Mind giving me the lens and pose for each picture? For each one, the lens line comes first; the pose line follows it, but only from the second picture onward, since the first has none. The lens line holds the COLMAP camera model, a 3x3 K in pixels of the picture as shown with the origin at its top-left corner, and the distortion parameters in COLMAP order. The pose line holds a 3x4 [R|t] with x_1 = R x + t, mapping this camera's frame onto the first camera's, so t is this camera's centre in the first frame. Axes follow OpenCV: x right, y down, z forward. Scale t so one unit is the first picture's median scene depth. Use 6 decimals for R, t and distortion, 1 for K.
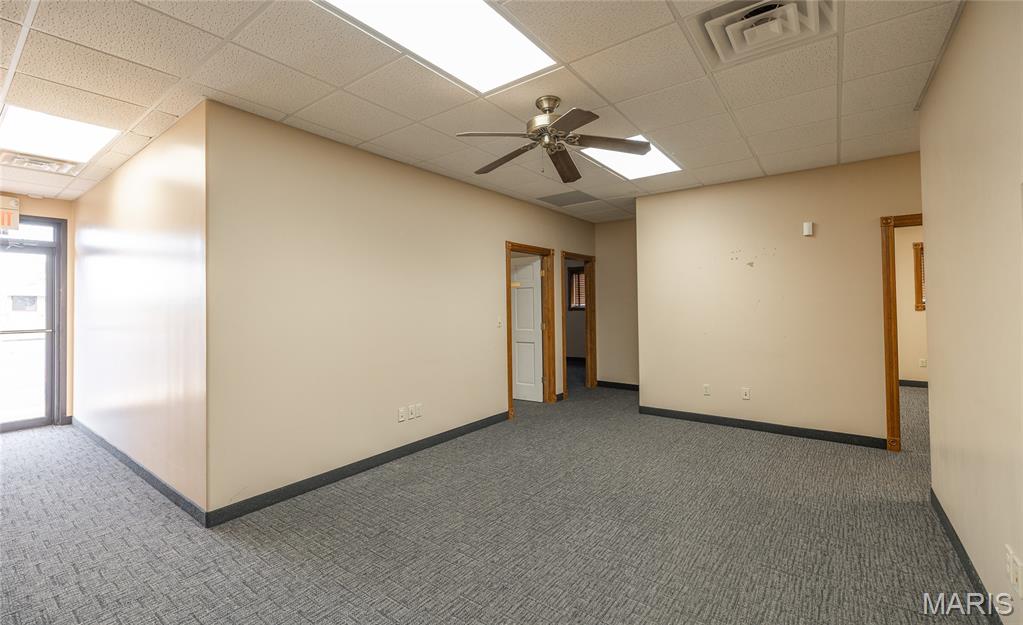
lens RADIAL K [[428.2, 0, 512.5], [0, 428.2, 304.1], [0, 0, 1]] dist [-0.001014, 0.000734]
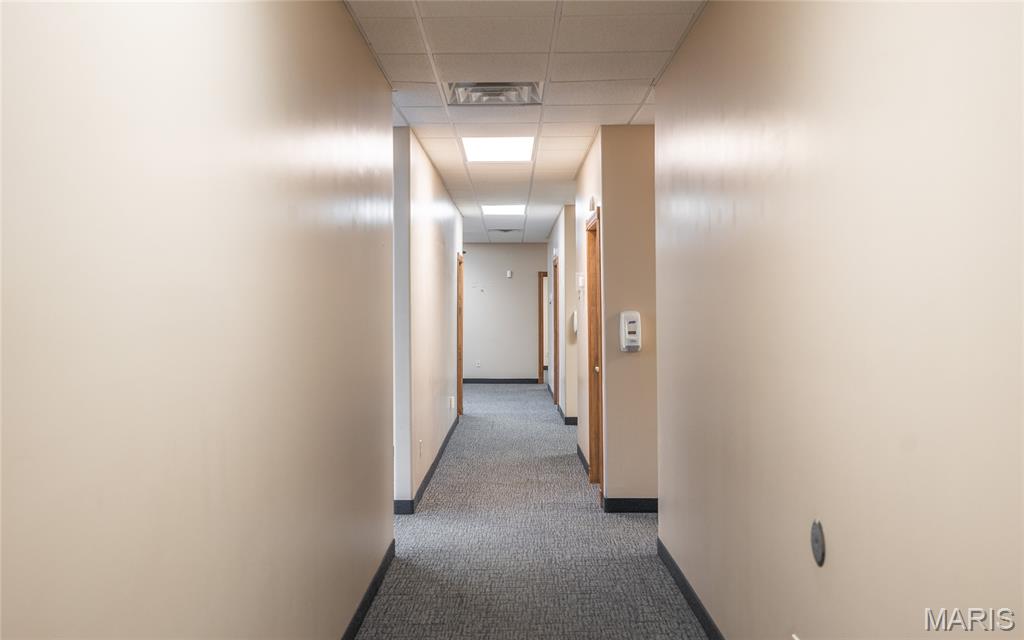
lens RADIAL K [[1095.4, 0, 511.3], [0, 1095.4, 316.9], [0, 0, 1]] dist [-0.001686, 0.000000]
pose [[0.815498, 0.003187, 0.578752, -2.036255], [-0.009230, 0.999929, 0.007500, -0.019305], [-0.578687, -0.011458, 0.815469, -2.859758]]
